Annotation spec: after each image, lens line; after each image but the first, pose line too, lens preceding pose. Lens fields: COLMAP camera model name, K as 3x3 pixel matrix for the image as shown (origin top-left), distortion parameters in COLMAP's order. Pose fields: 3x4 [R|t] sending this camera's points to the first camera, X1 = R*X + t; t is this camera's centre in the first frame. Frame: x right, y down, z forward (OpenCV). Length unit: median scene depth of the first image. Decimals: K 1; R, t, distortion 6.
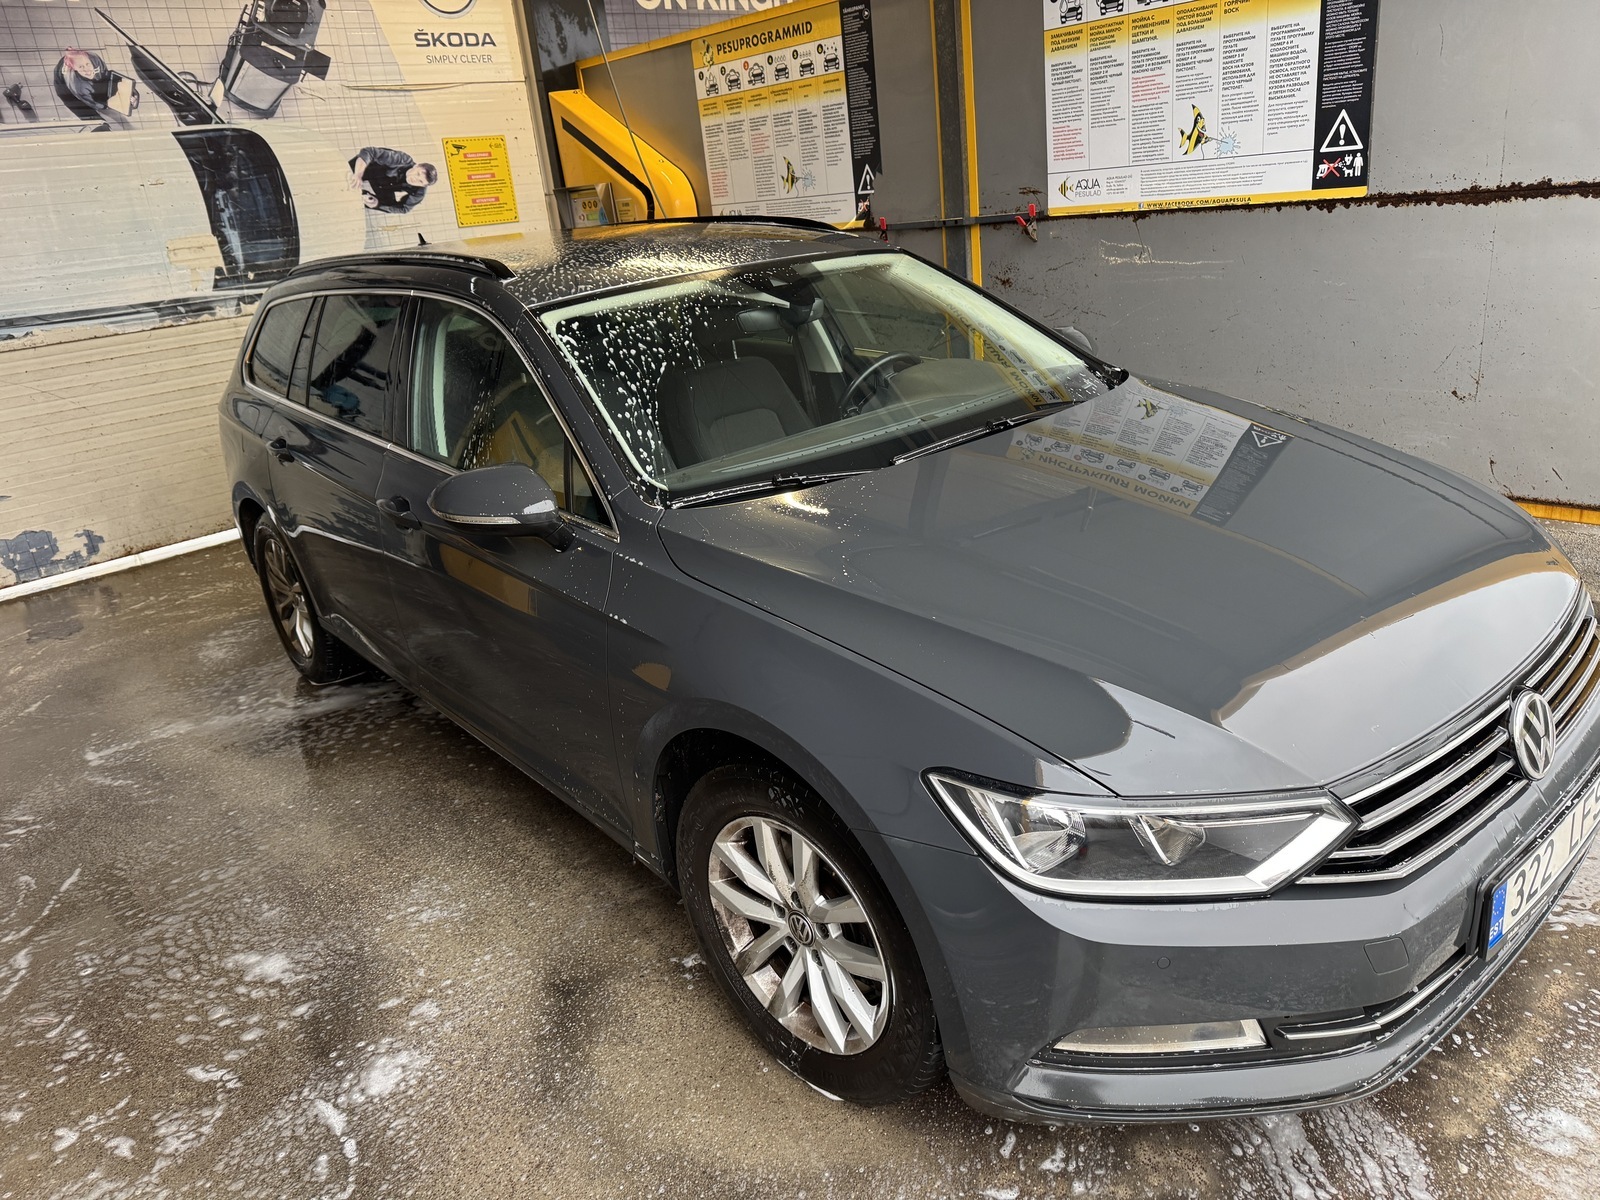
lens RADIAL K [[1110.5, 0, 800.0], [0, 1110.5, 600.0], [0, 0, 1]] dist [-0.002107, 0.002703]
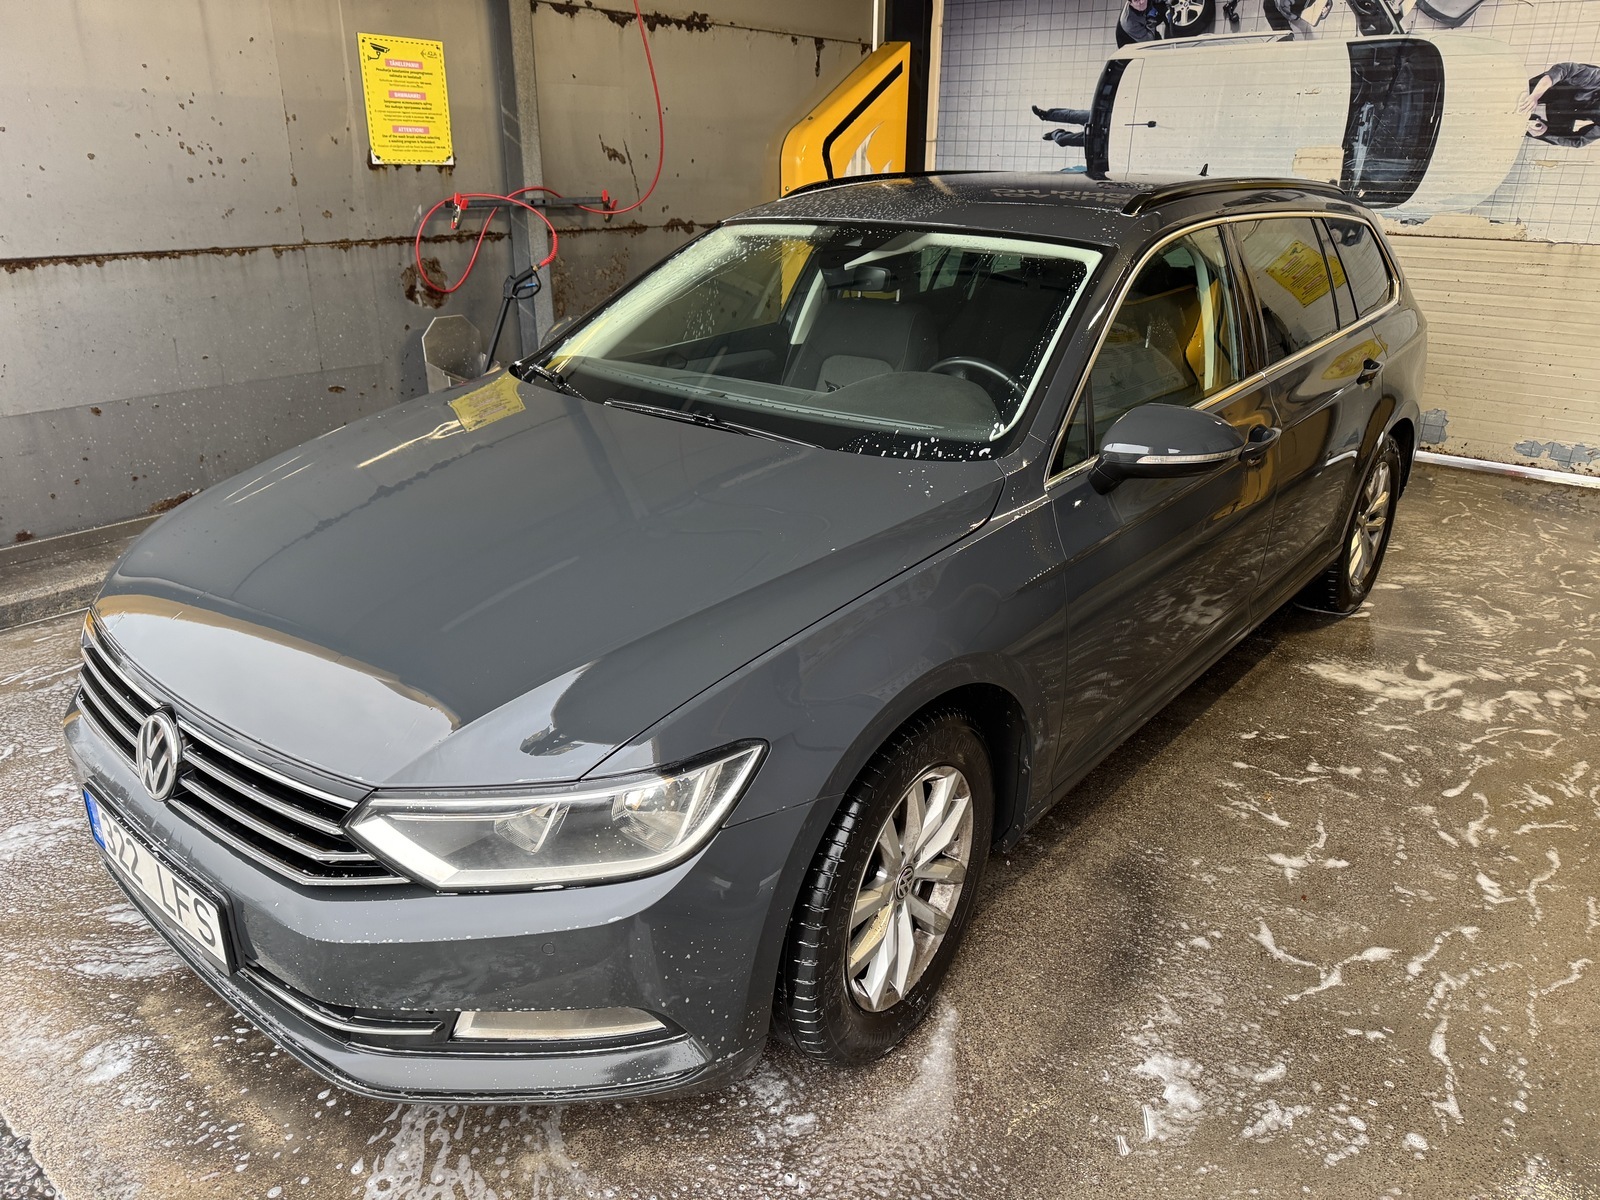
lens RADIAL K [[1099.8, 0, 800.0], [0, 1099.8, 600.0], [0, 0, 1]] dist [0.004933, -0.000170]
pose [[0.173226, 0.464825, -0.868292, 0.479967], [-0.377876, 0.845515, 0.377245, -0.184015], [0.909507, 0.262758, 0.322112, 0.357630]]
